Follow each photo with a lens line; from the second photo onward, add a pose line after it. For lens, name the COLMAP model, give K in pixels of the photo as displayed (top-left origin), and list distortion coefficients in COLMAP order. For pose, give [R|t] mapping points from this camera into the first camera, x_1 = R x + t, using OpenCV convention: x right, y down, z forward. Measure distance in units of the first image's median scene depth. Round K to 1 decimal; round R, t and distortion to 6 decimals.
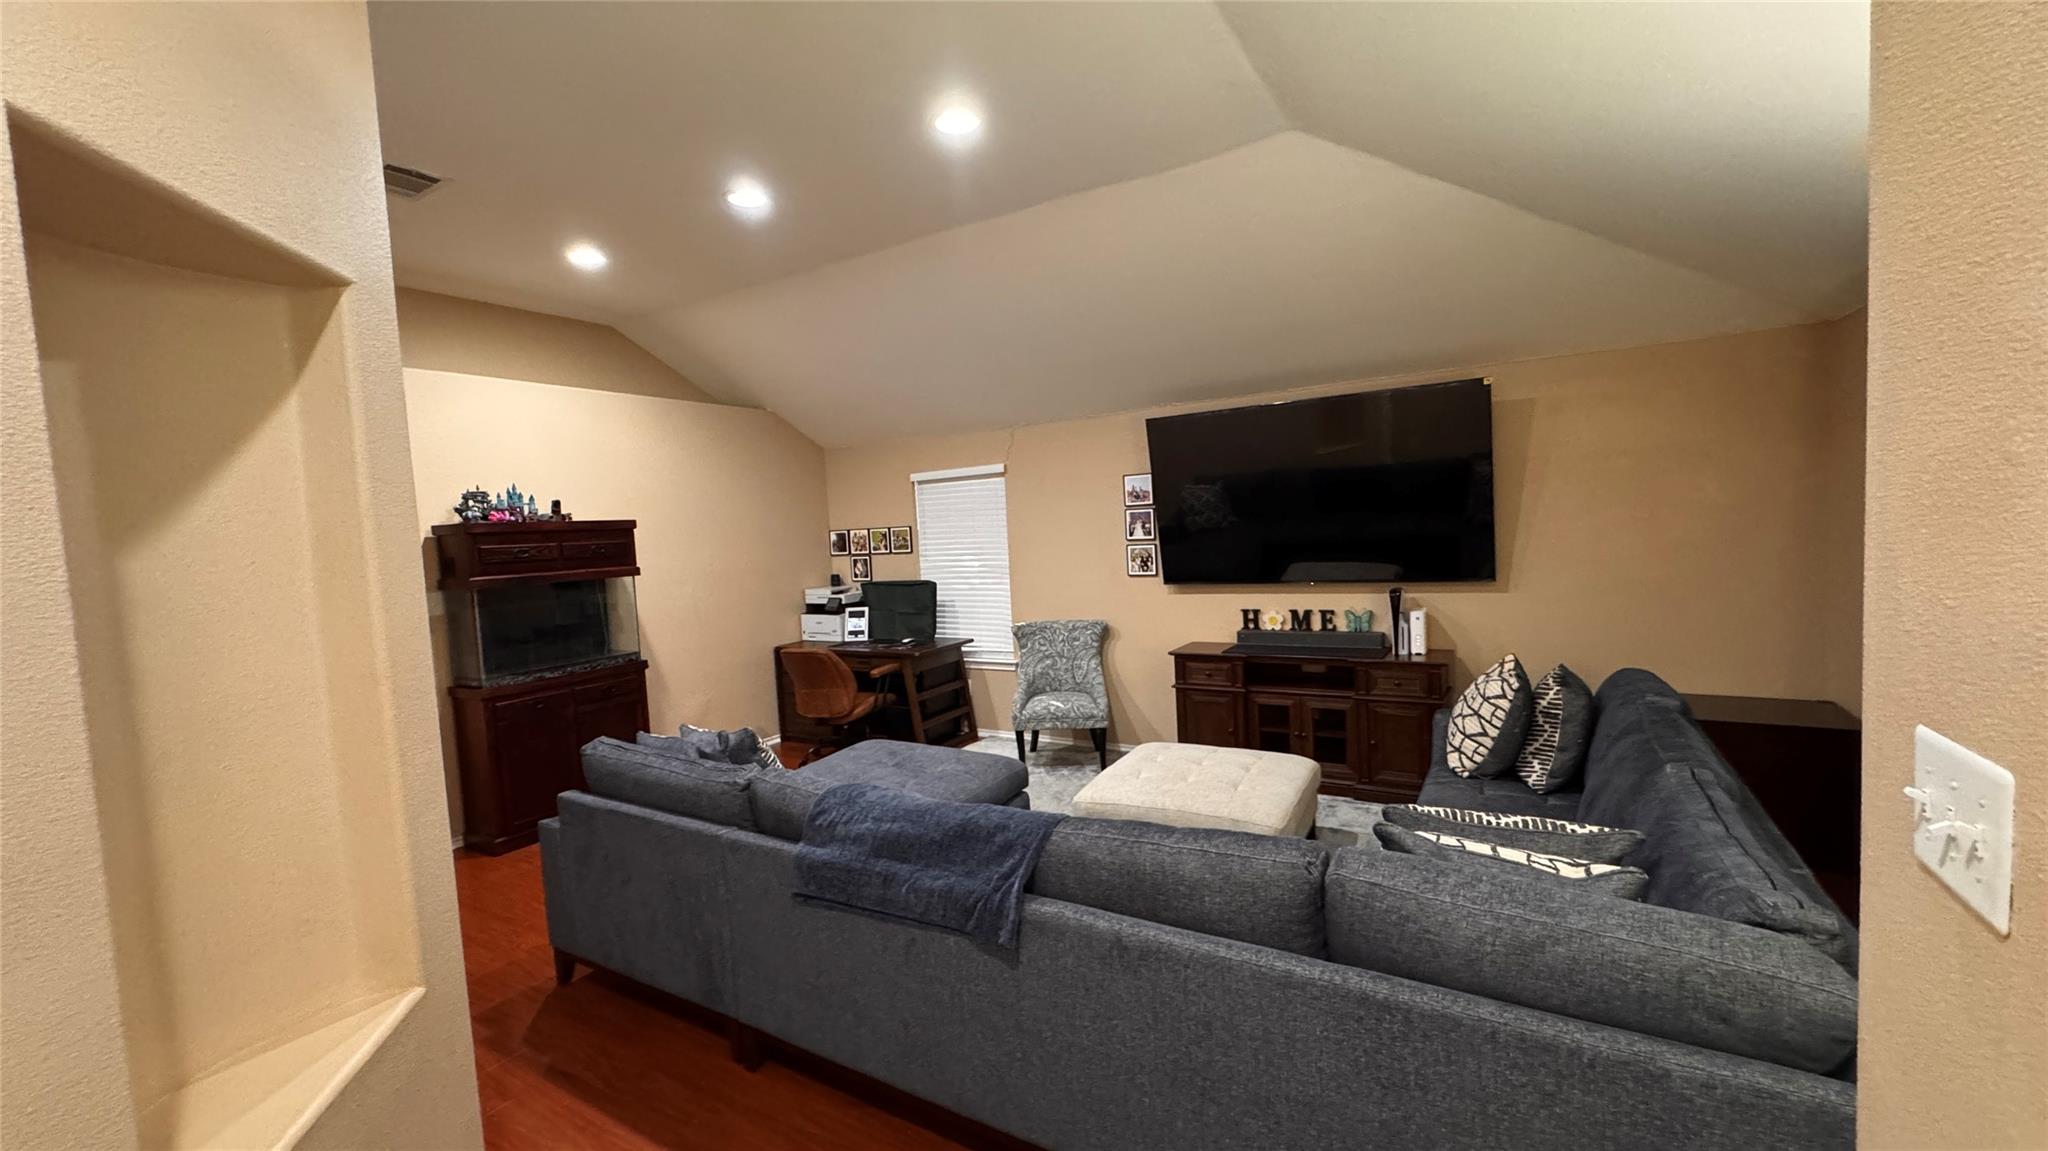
lens RADIAL K [[821.0, 0, 1020.9], [0, 821.0, 575.0], [0, 0, 1]] dist [-0.000168, 0.000417]
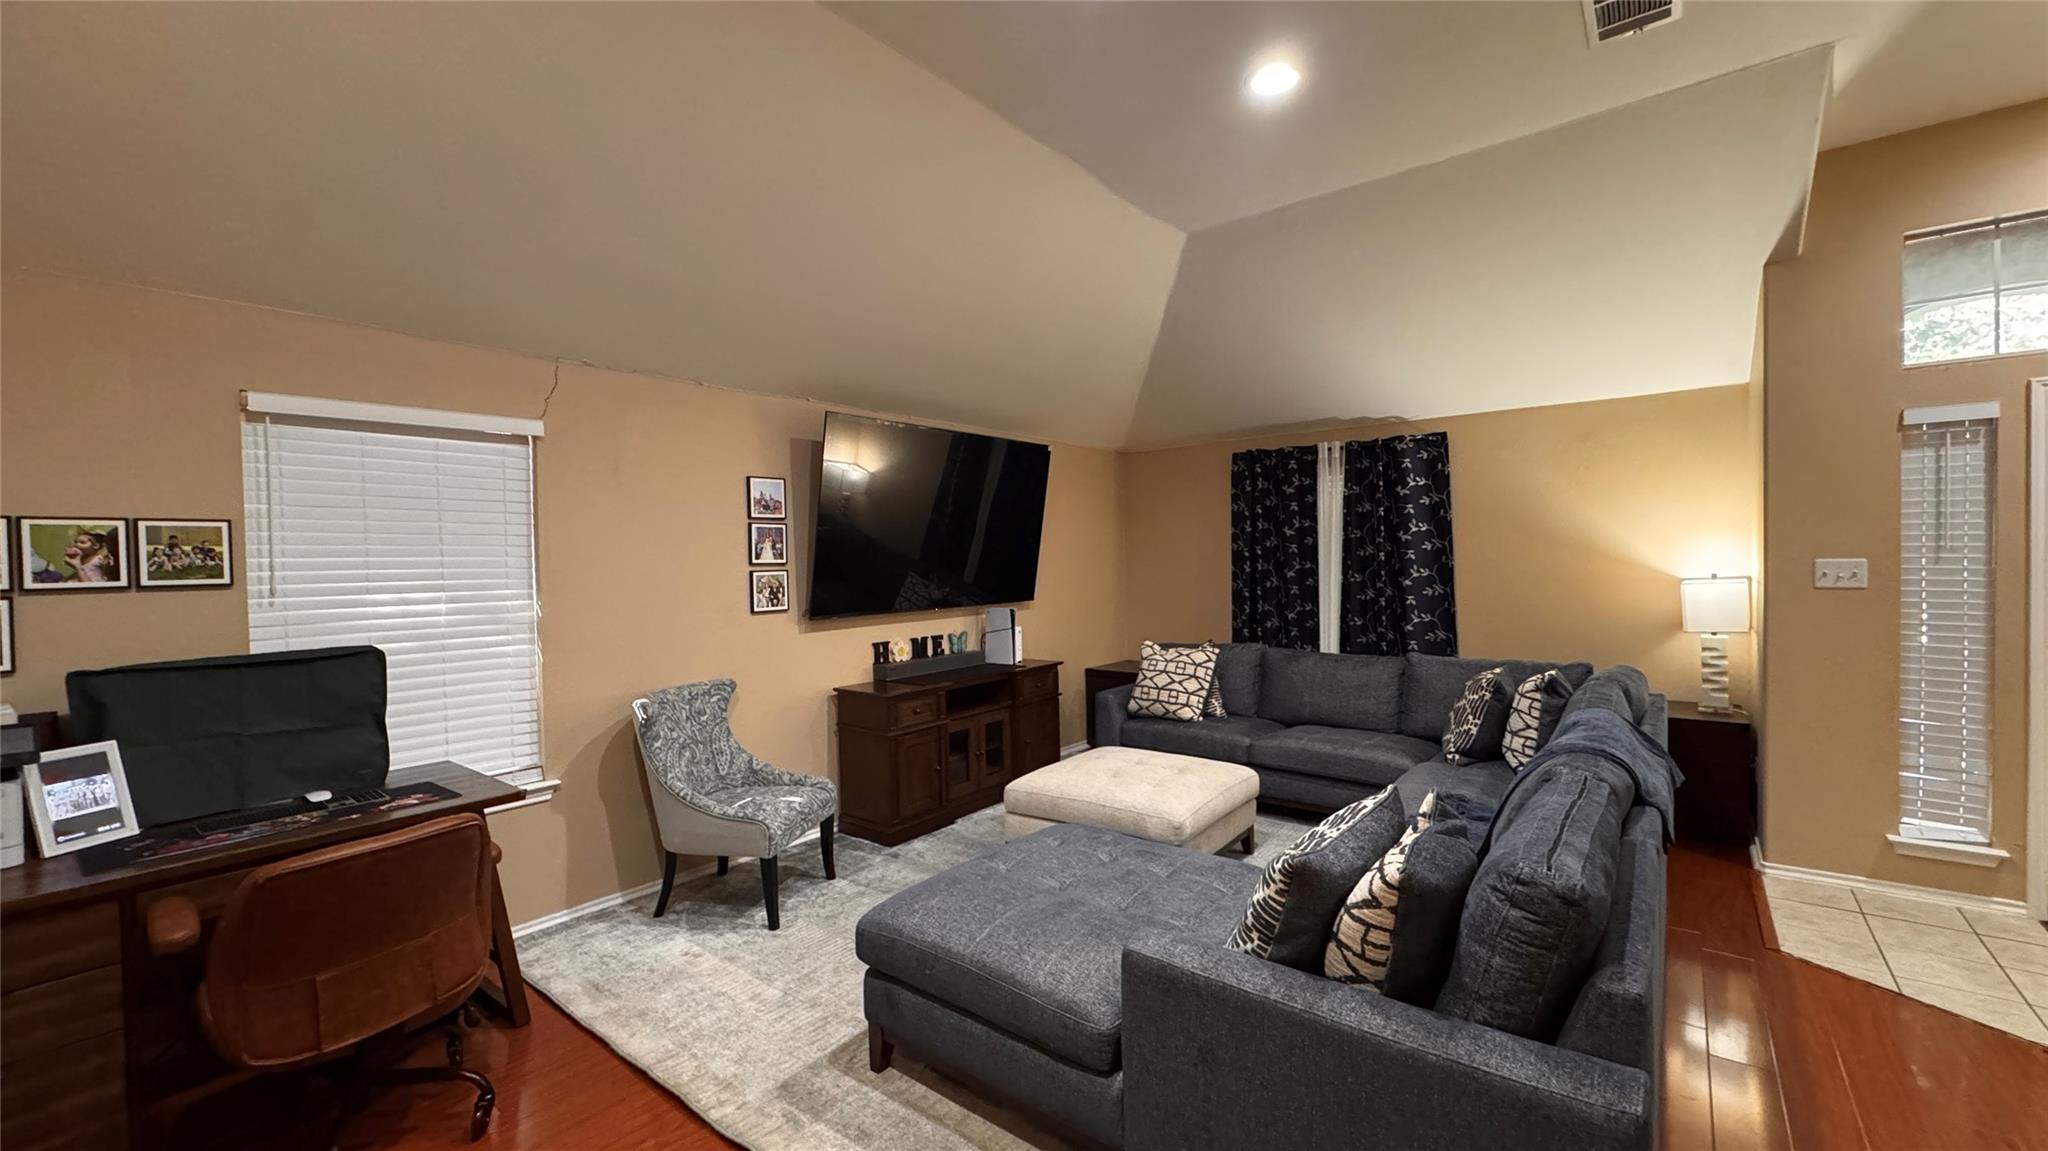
lens RADIAL K [[821.0, 0, 1025.0], [0, 821.0, 576.8], [0, 0, 1]] dist [-0.000168, 0.000417]
pose [[0.116339, 0.028250, 0.992808, -0.576638], [0.074542, 0.996528, -0.037091, 0.014218], [-0.990408, 0.078321, 0.113829, 0.682732]]
